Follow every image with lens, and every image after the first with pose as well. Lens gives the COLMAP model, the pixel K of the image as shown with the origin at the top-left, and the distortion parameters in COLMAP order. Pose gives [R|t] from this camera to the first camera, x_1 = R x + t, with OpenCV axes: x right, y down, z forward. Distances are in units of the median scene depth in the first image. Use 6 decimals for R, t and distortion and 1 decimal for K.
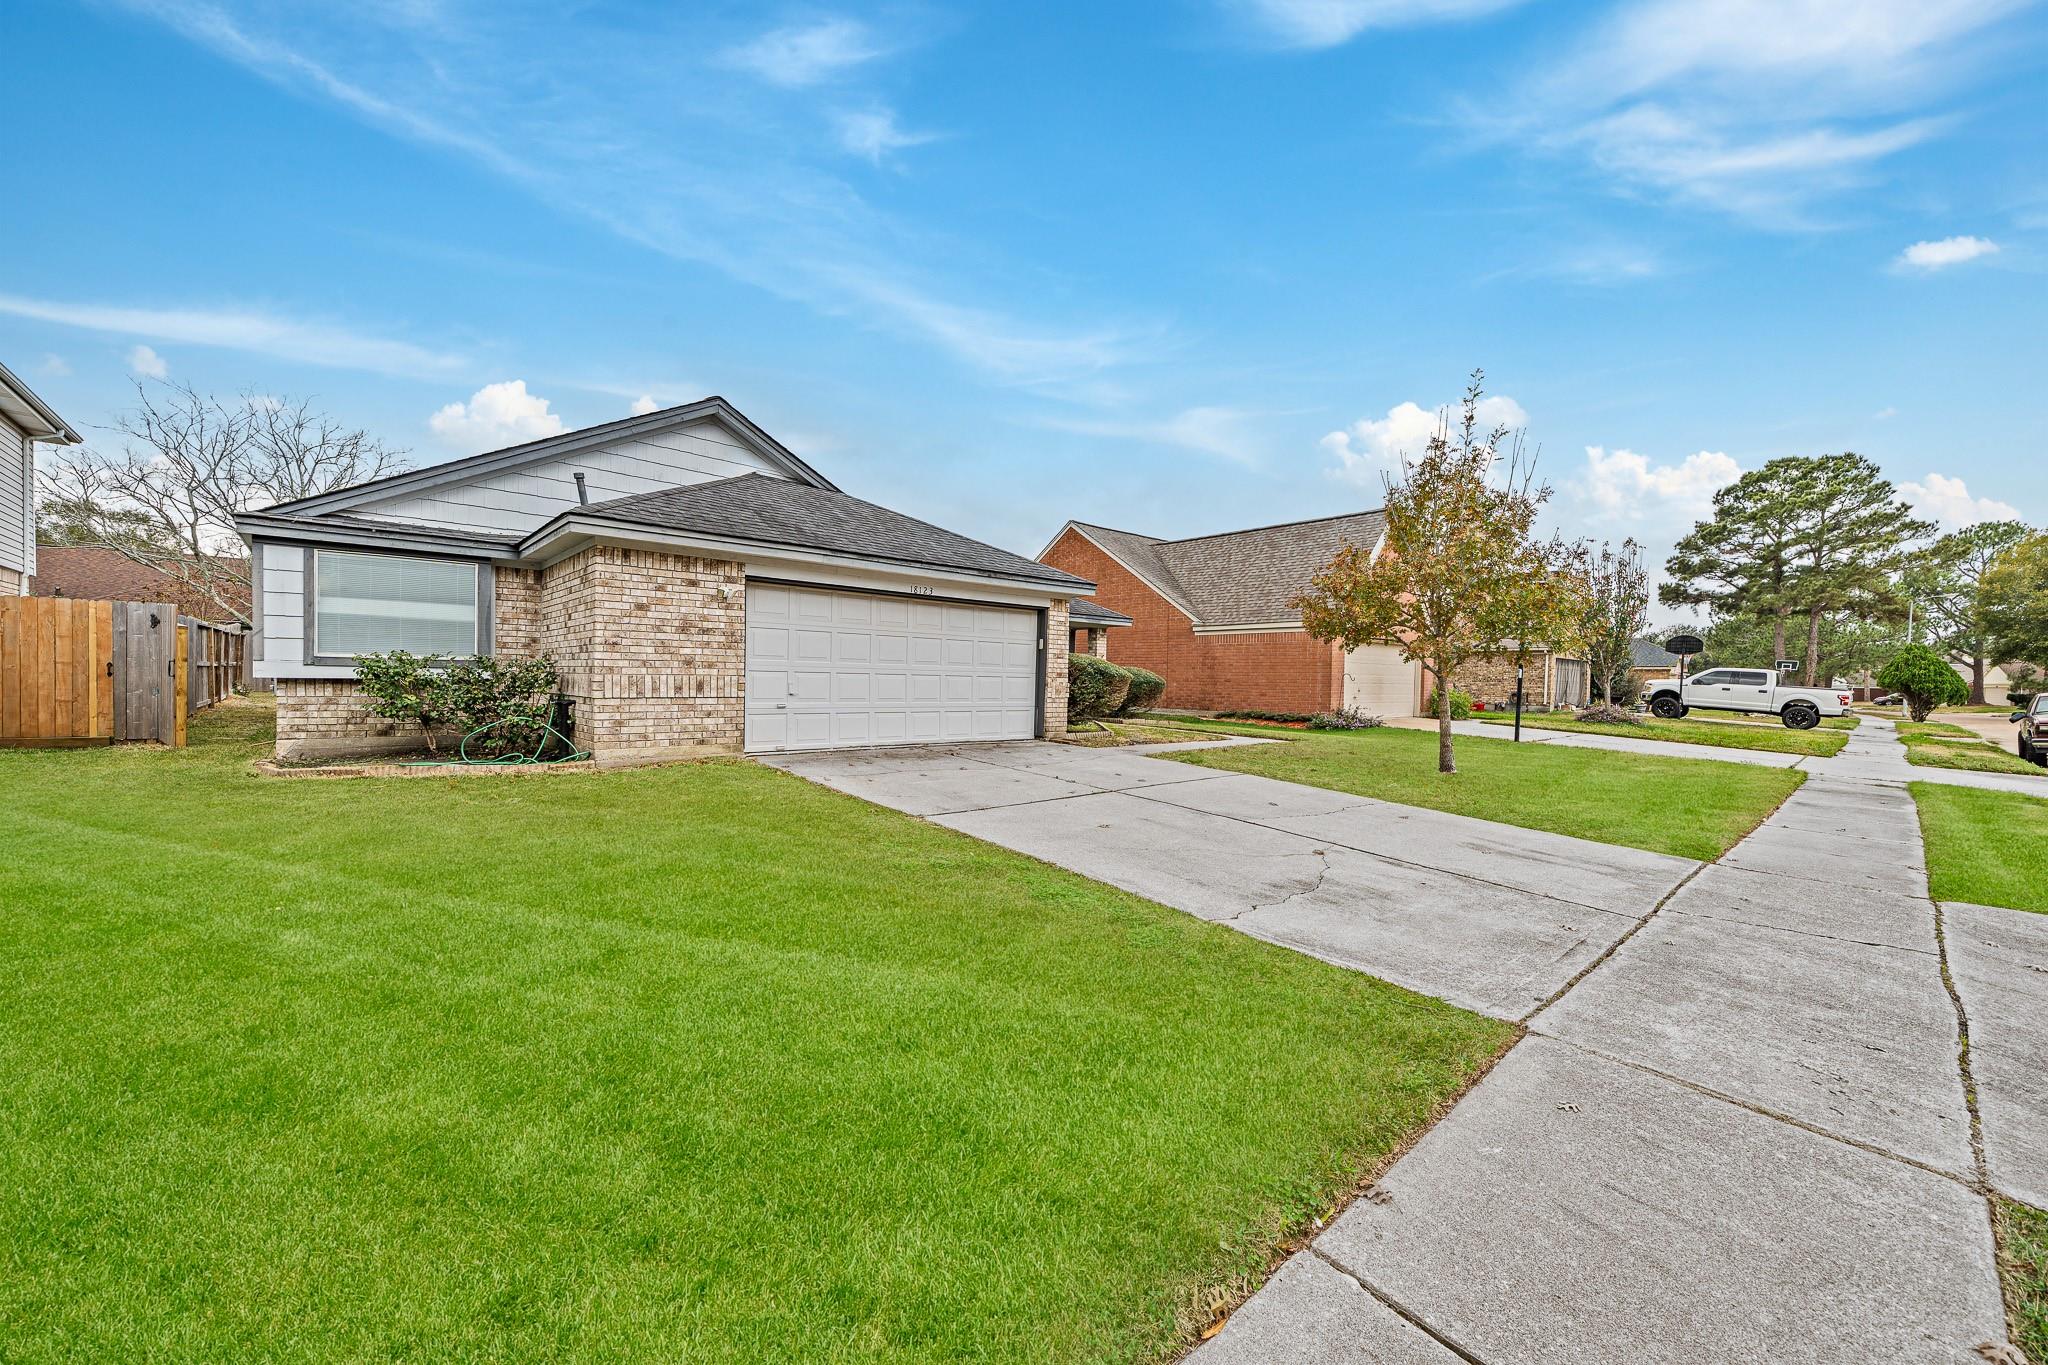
lens RADIAL K [[793.5, 0, 1022.4], [0, 793.5, 693.4], [0, 0, 1]] dist [-0.000339, -0.000284]
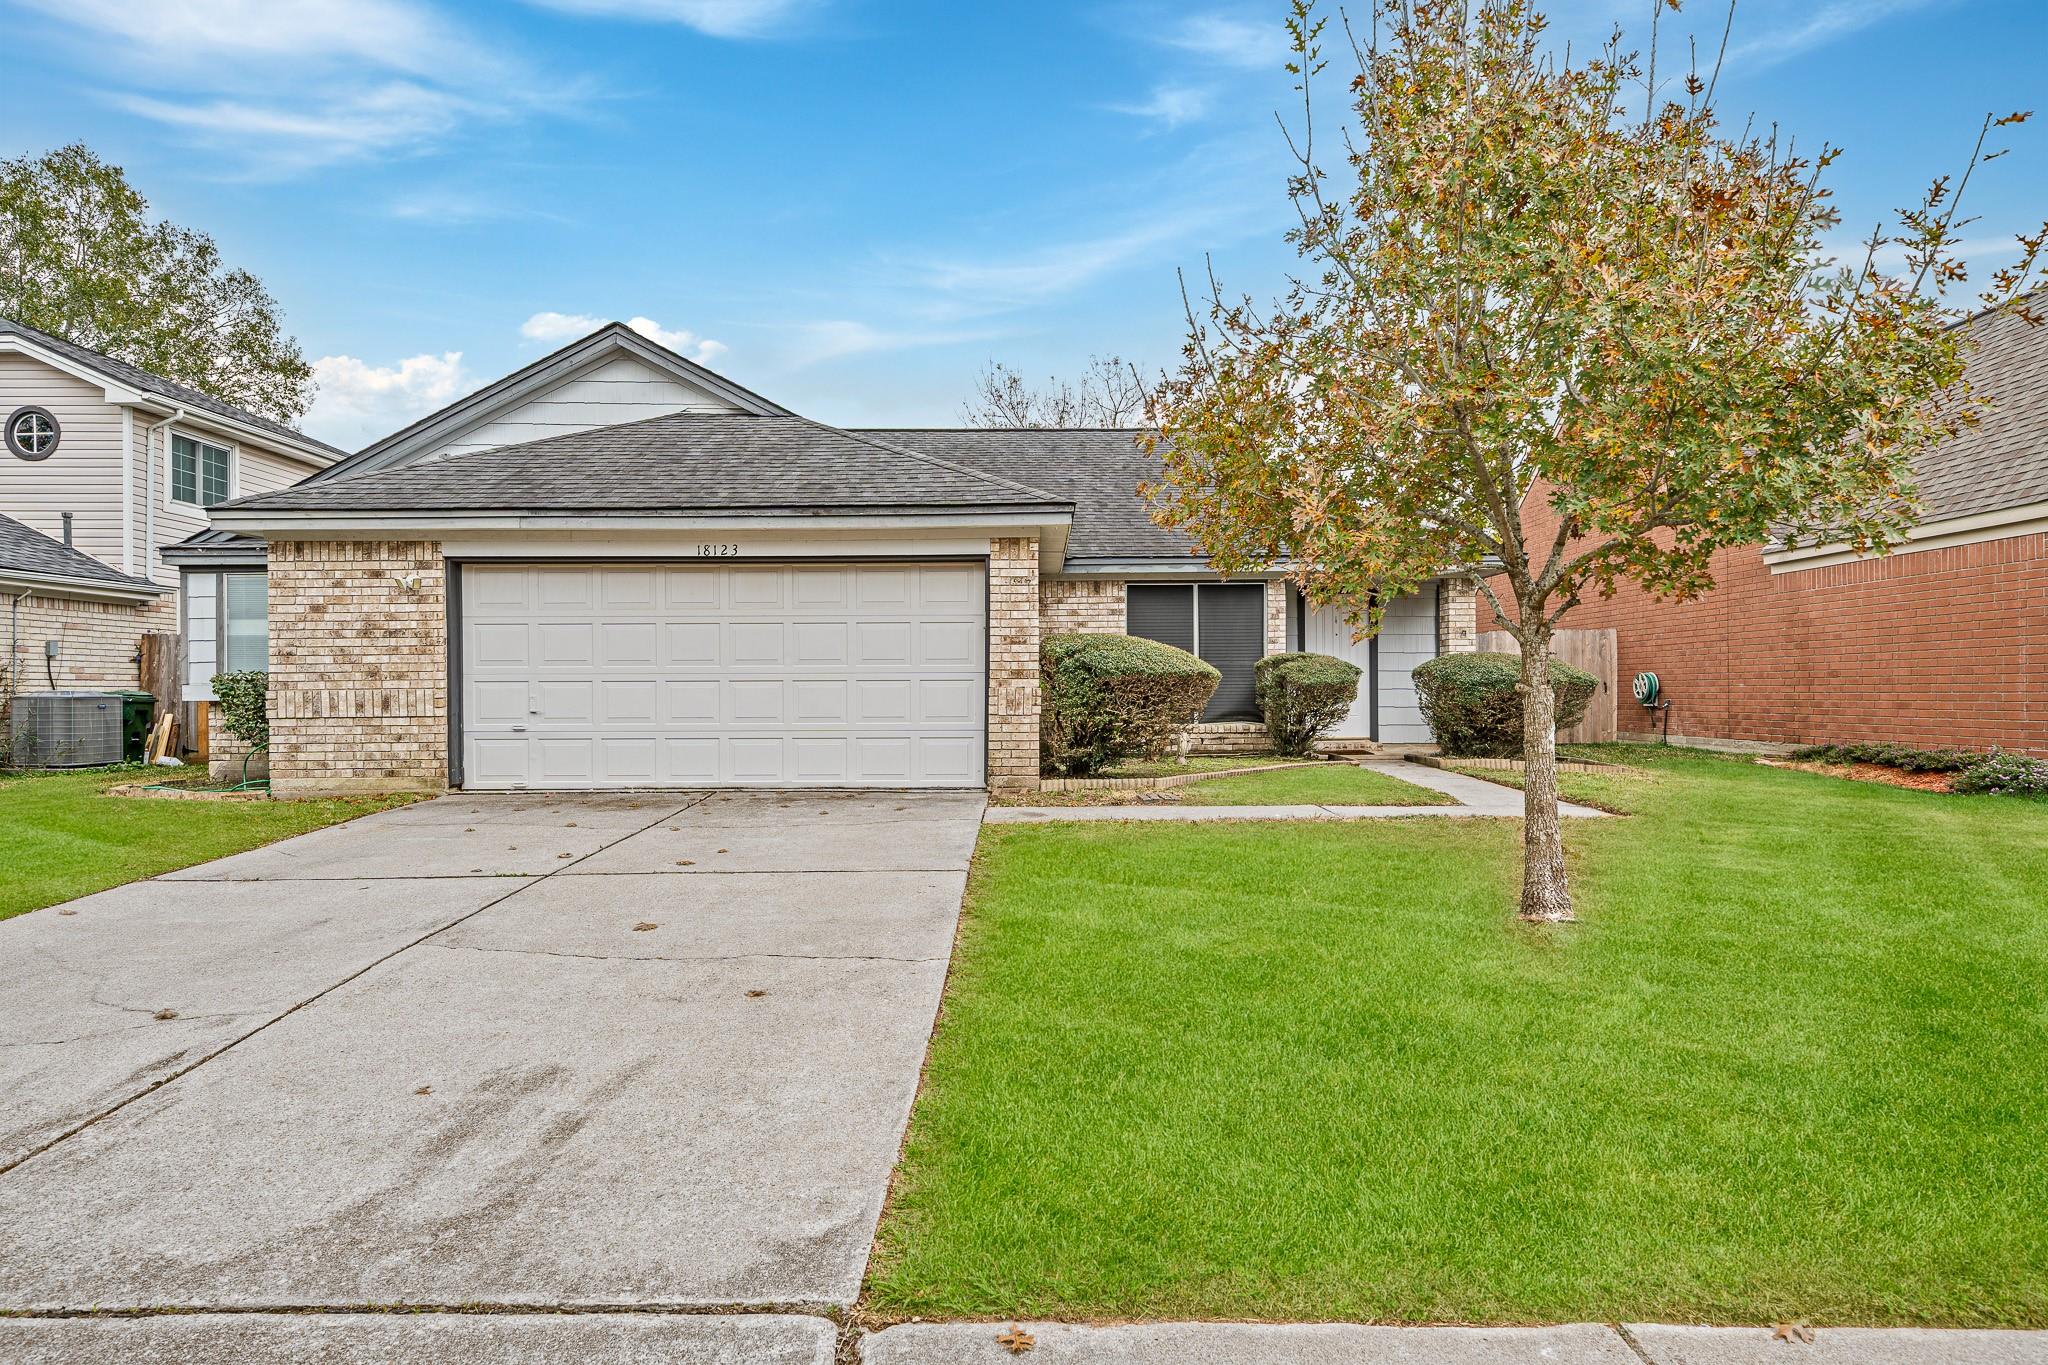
lens RADIAL K [[1198.1, 0, 1021.3], [0, 1198.1, 693.5], [0, 0, 1]] dist [-0.003385, -0.000234]
pose [[0.739831, -0.020234, -0.672488, 0.879456], [0.007480, 0.999733, -0.021852, 0.012631], [0.672751, 0.011136, 0.739785, 0.549185]]
